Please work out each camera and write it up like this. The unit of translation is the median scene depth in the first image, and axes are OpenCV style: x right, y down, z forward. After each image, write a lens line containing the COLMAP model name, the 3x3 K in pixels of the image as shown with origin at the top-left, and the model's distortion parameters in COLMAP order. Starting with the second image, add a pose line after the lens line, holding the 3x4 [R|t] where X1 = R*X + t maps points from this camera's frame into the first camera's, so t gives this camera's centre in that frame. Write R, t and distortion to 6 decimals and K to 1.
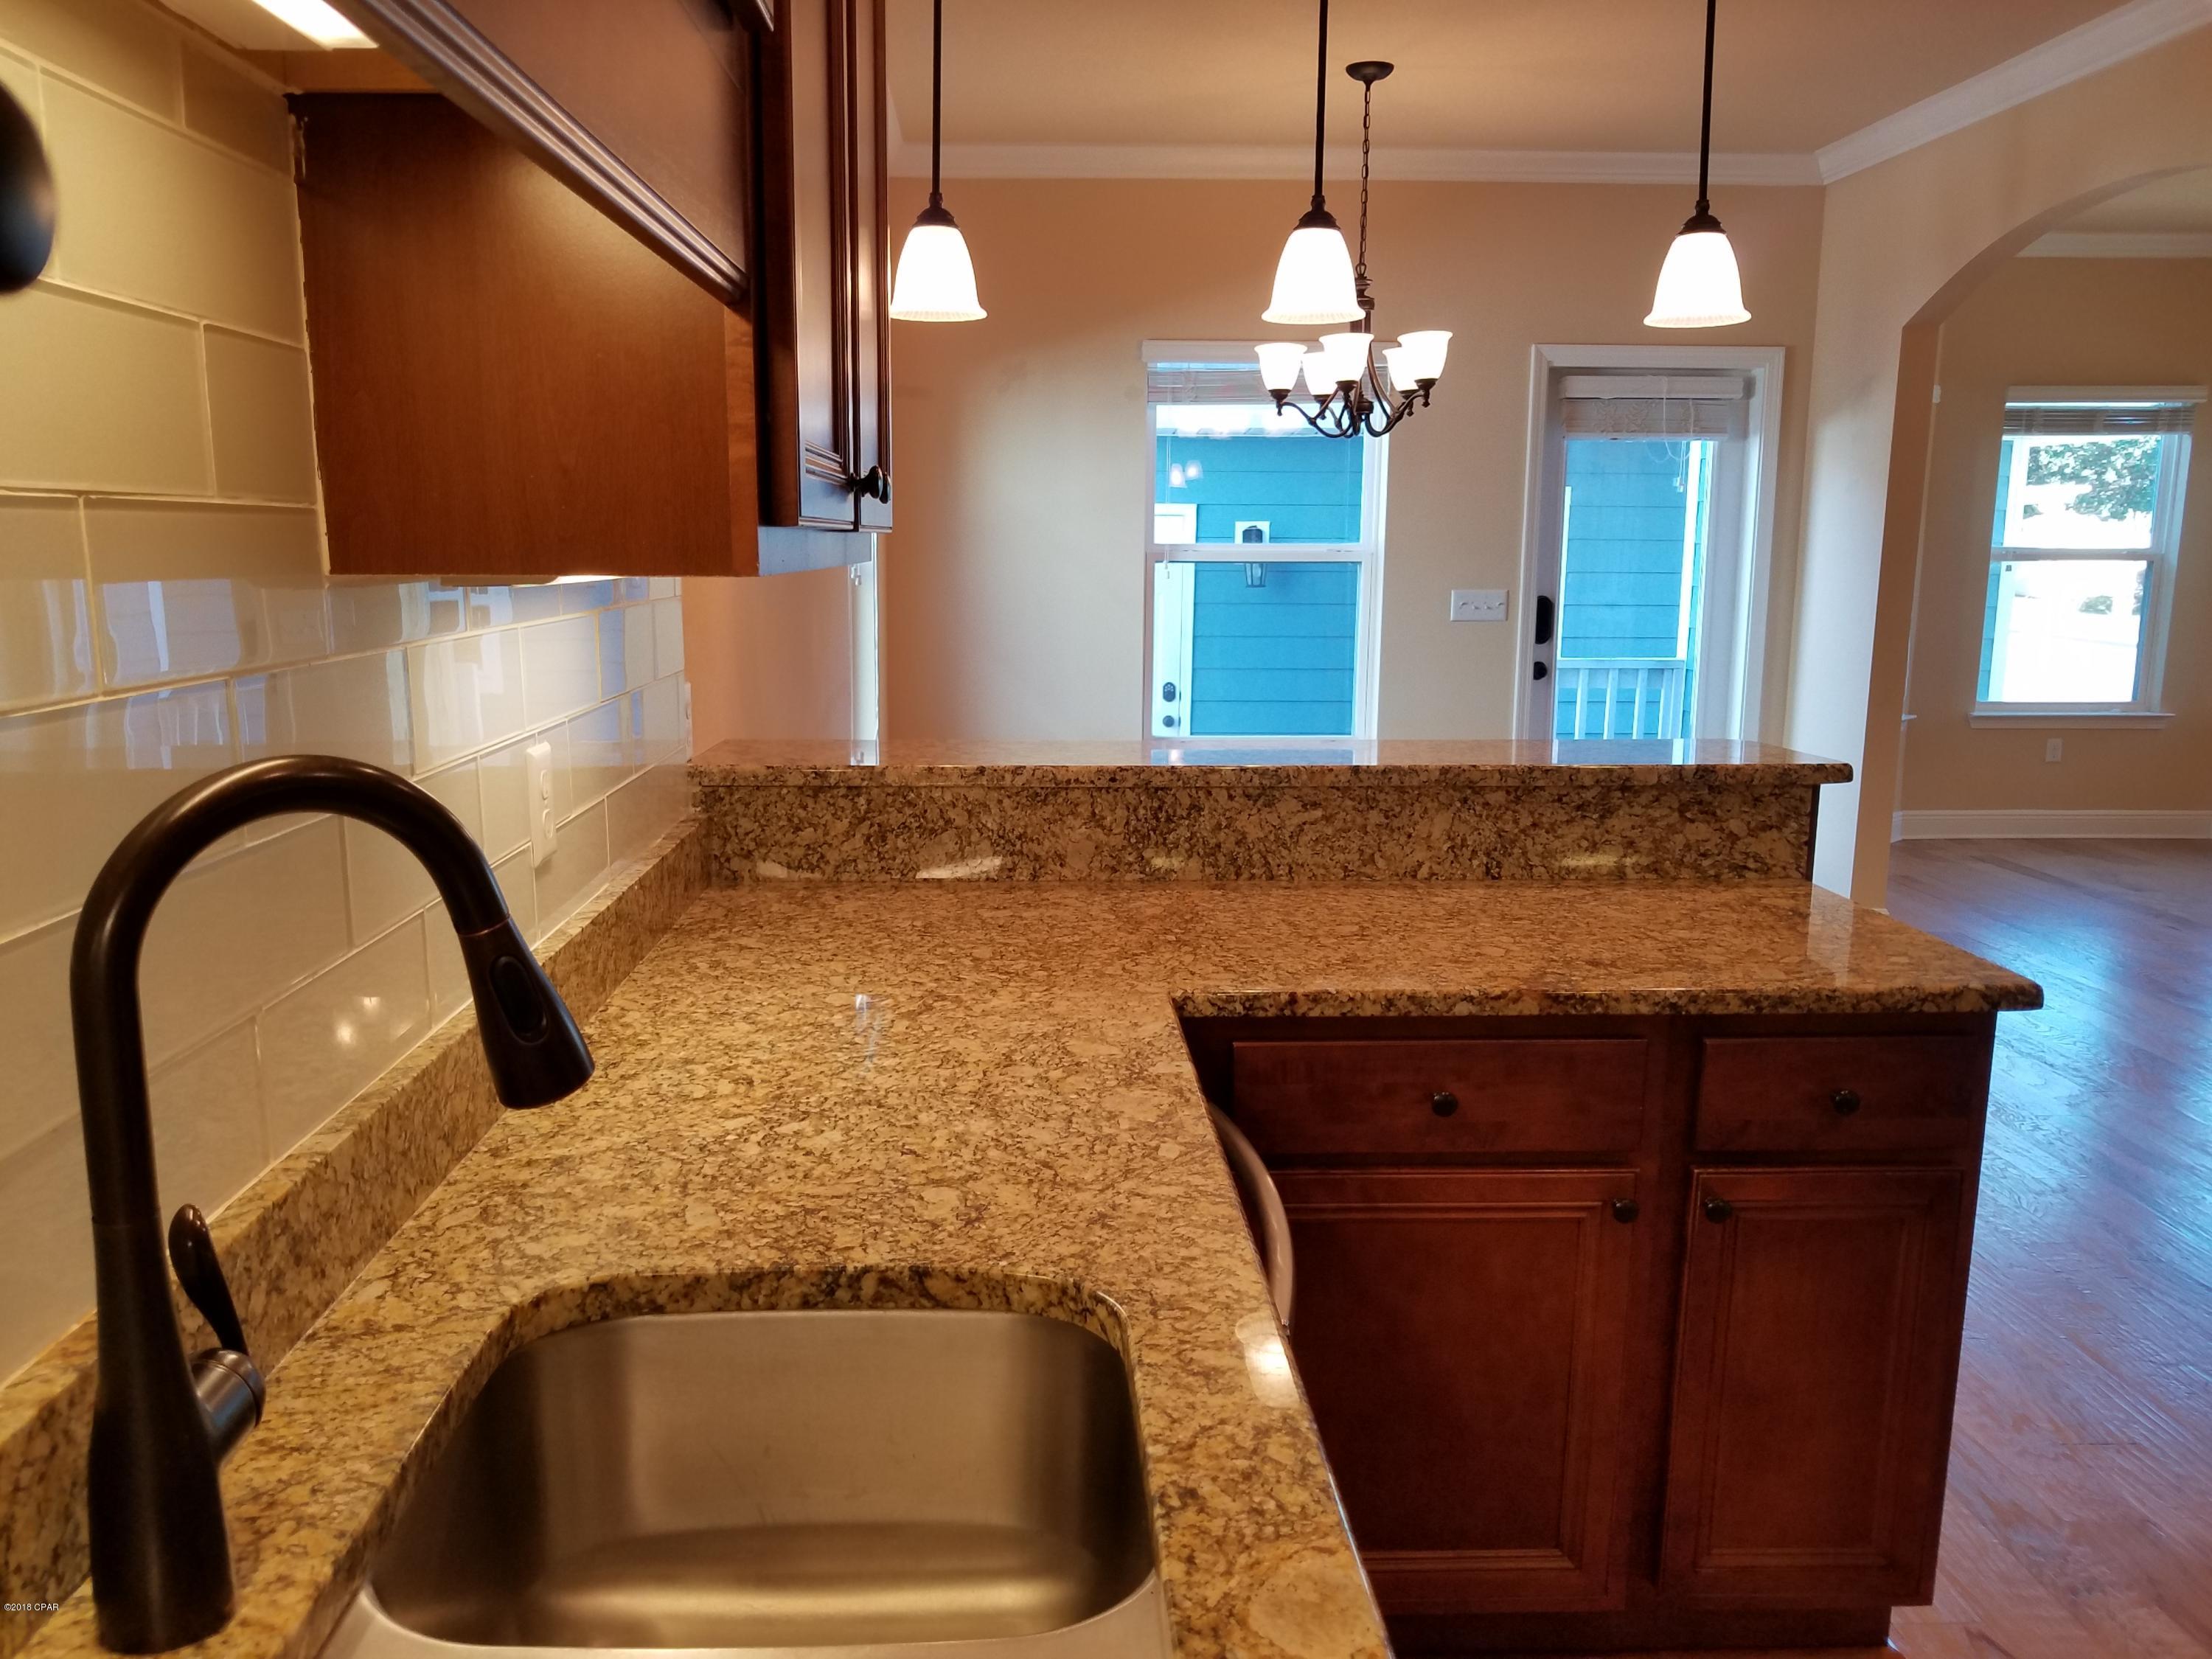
lens RADIAL K [[1748.7, 0, 1045.2], [0, 1748.7, 858.7], [0, 0, 1]] dist [-0.016181, 0.006296]
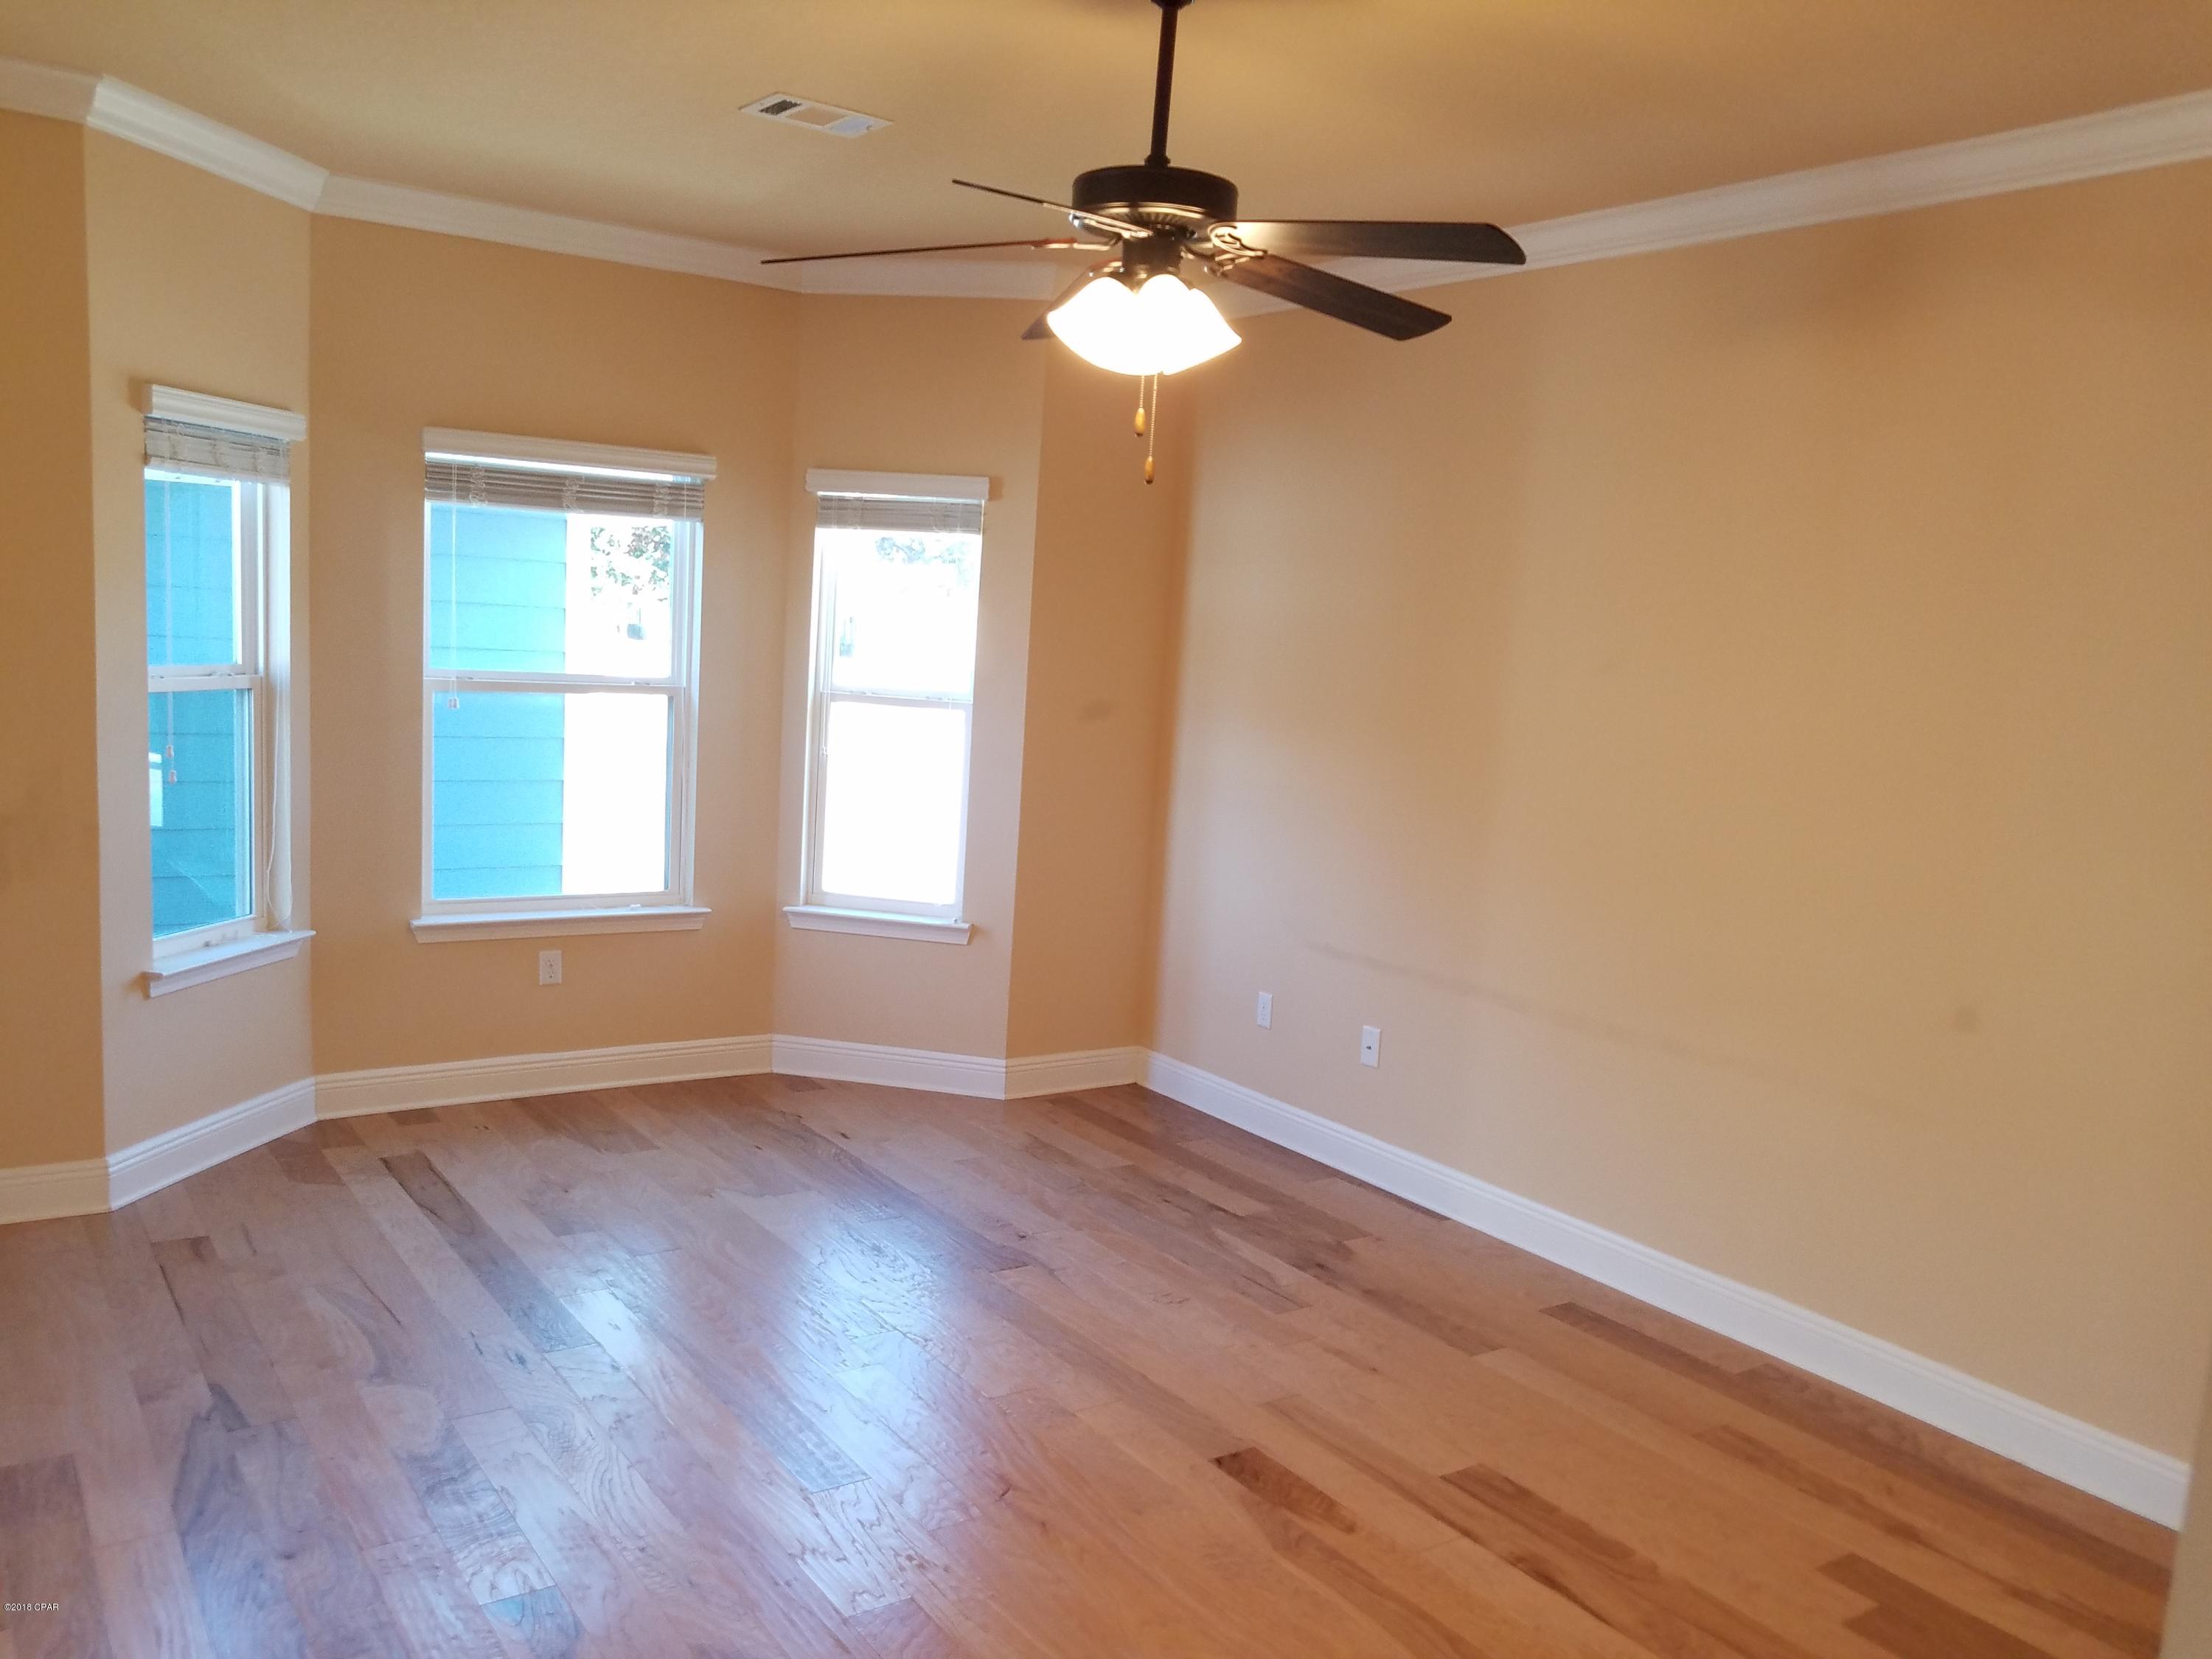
lens RADIAL K [[1727.2, 0, 1064.5], [0, 1727.2, 839.5], [0, 0, 1]] dist [-0.004064, -0.005170]
pose [[0.834863, -0.024101, 0.549930, 1.180861], [0.044556, 0.998722, -0.023871, -0.273296], [-0.548652, 0.044432, 0.834869, 1.004301]]
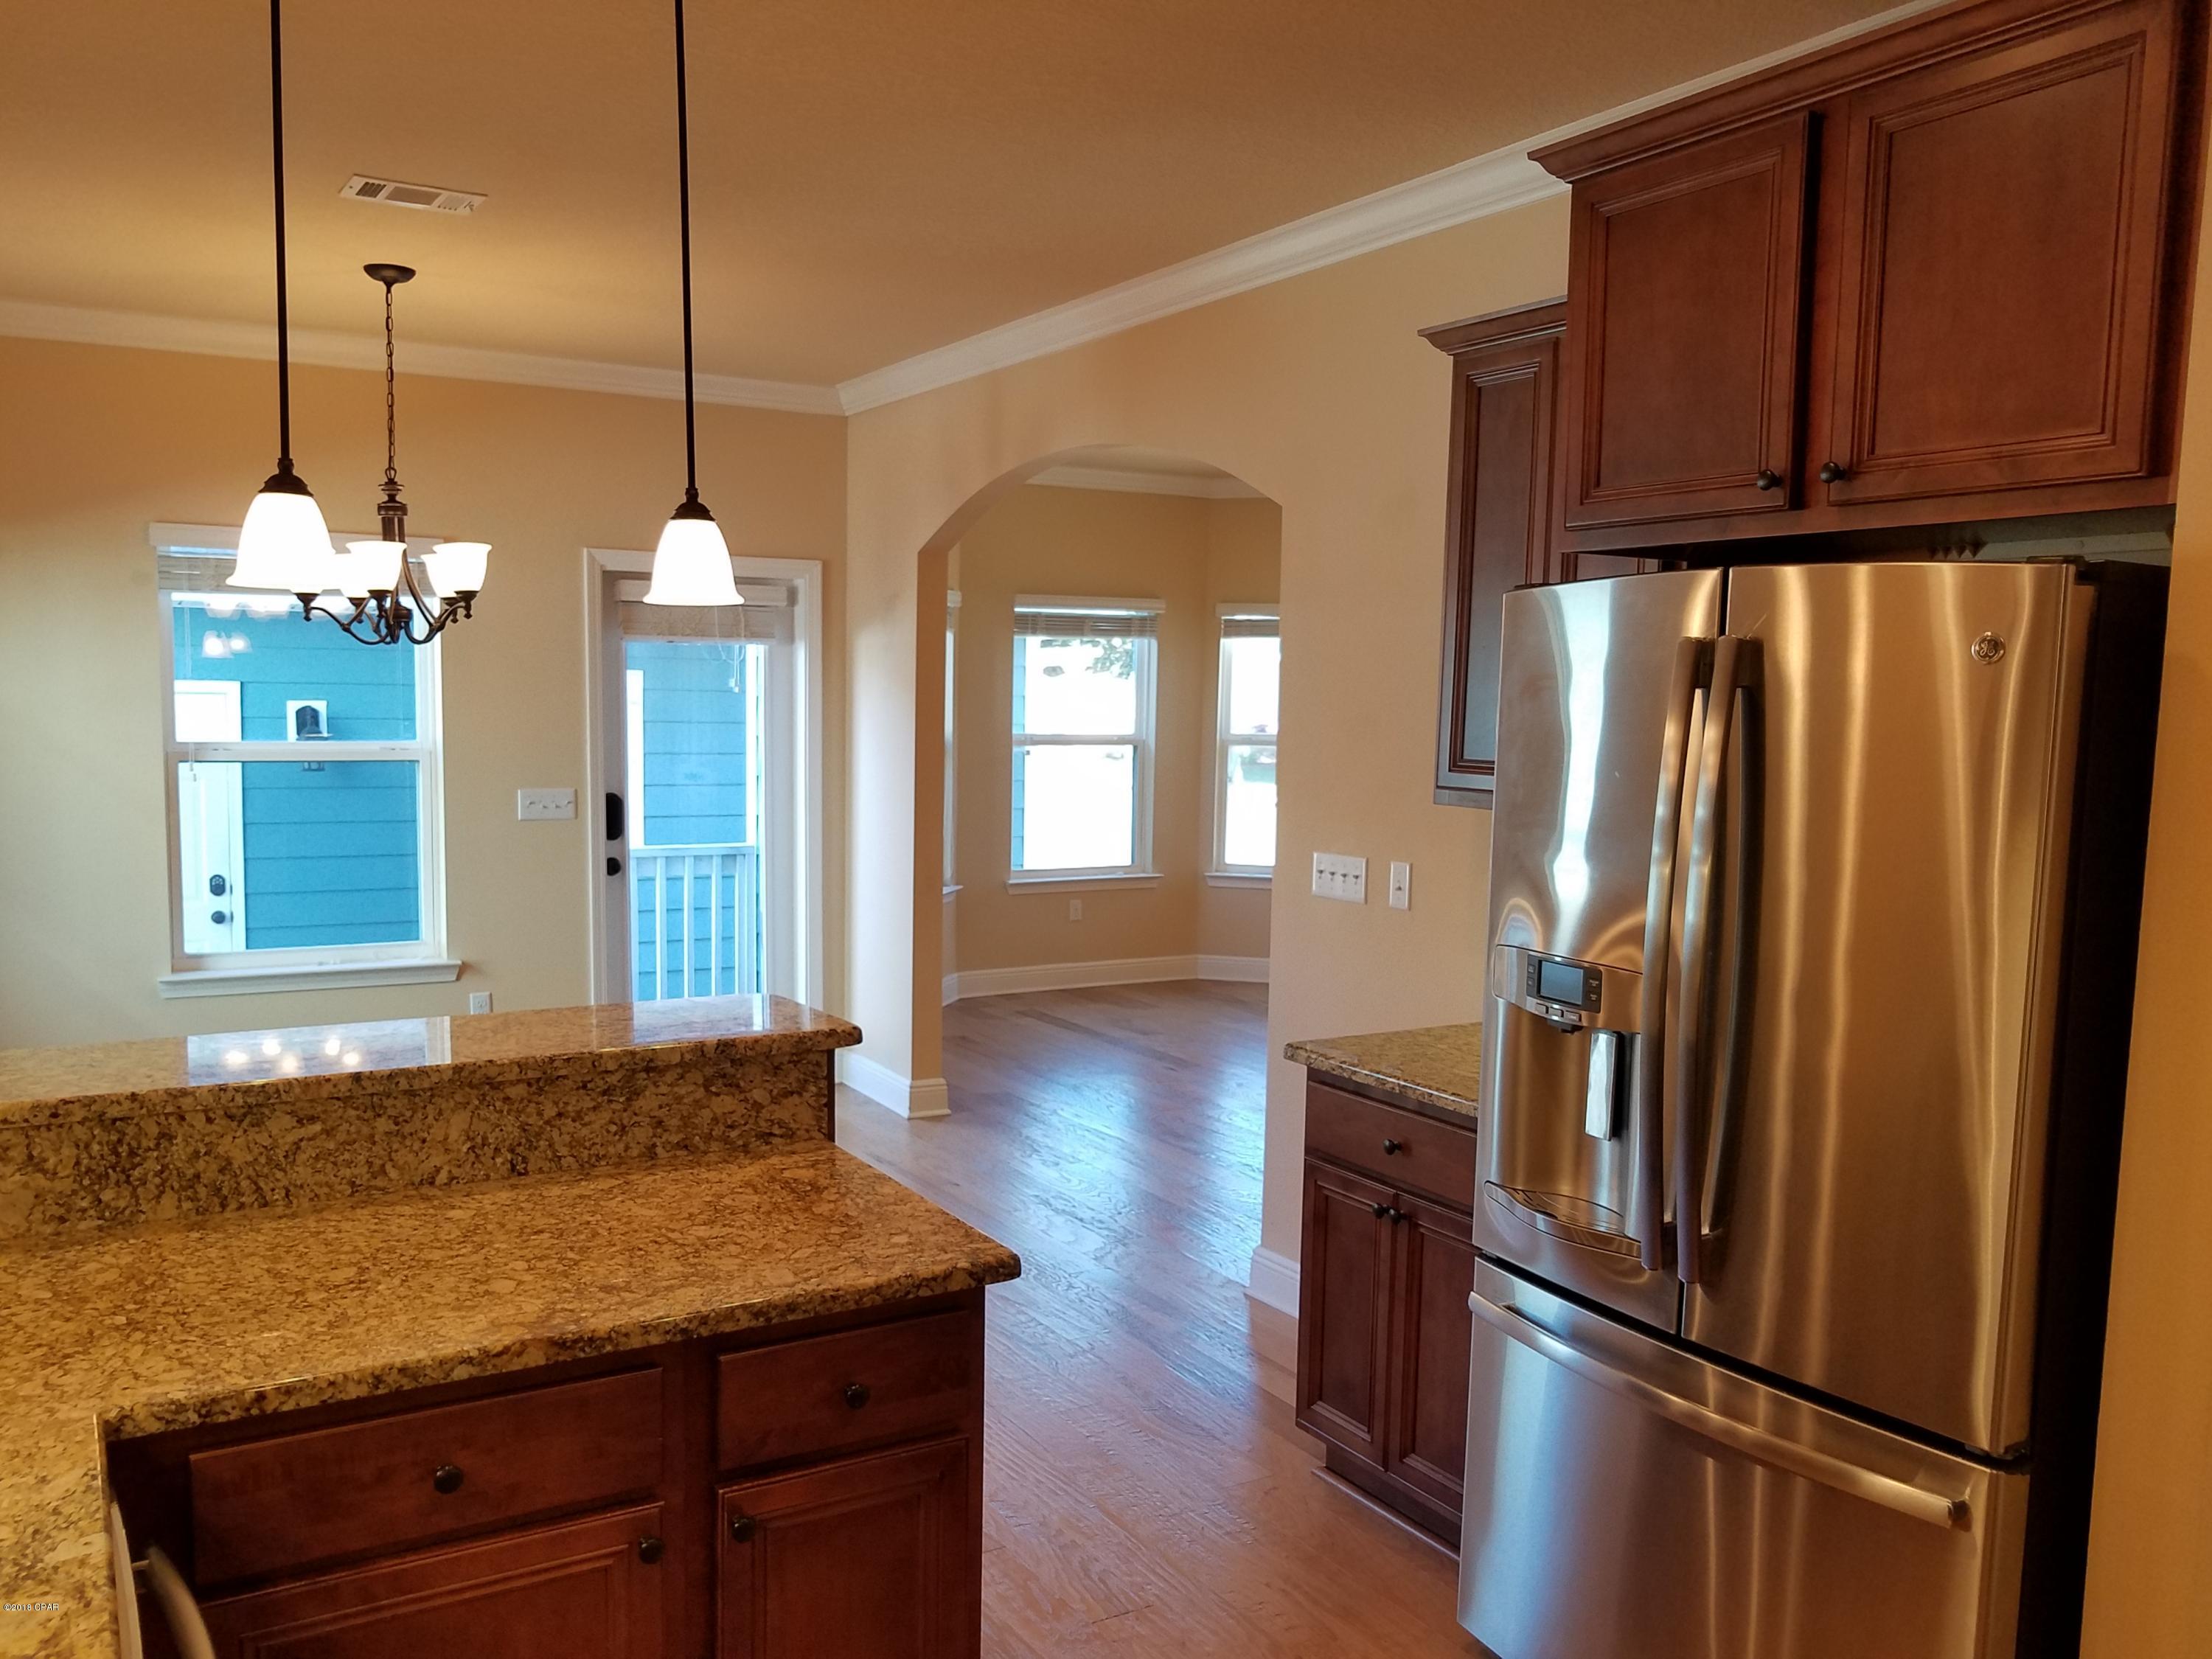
lens RADIAL K [[1754.7, 0, 1056.7], [0, 1754.7, 856.3], [0, 0, 1]] dist [-0.010028, 0.011937]
pose [[0.875461, -0.035749, 0.481965, 0.059057], [0.075651, 0.995104, -0.063606, -0.079014], [-0.477331, 0.092145, 0.873879, 0.009436]]
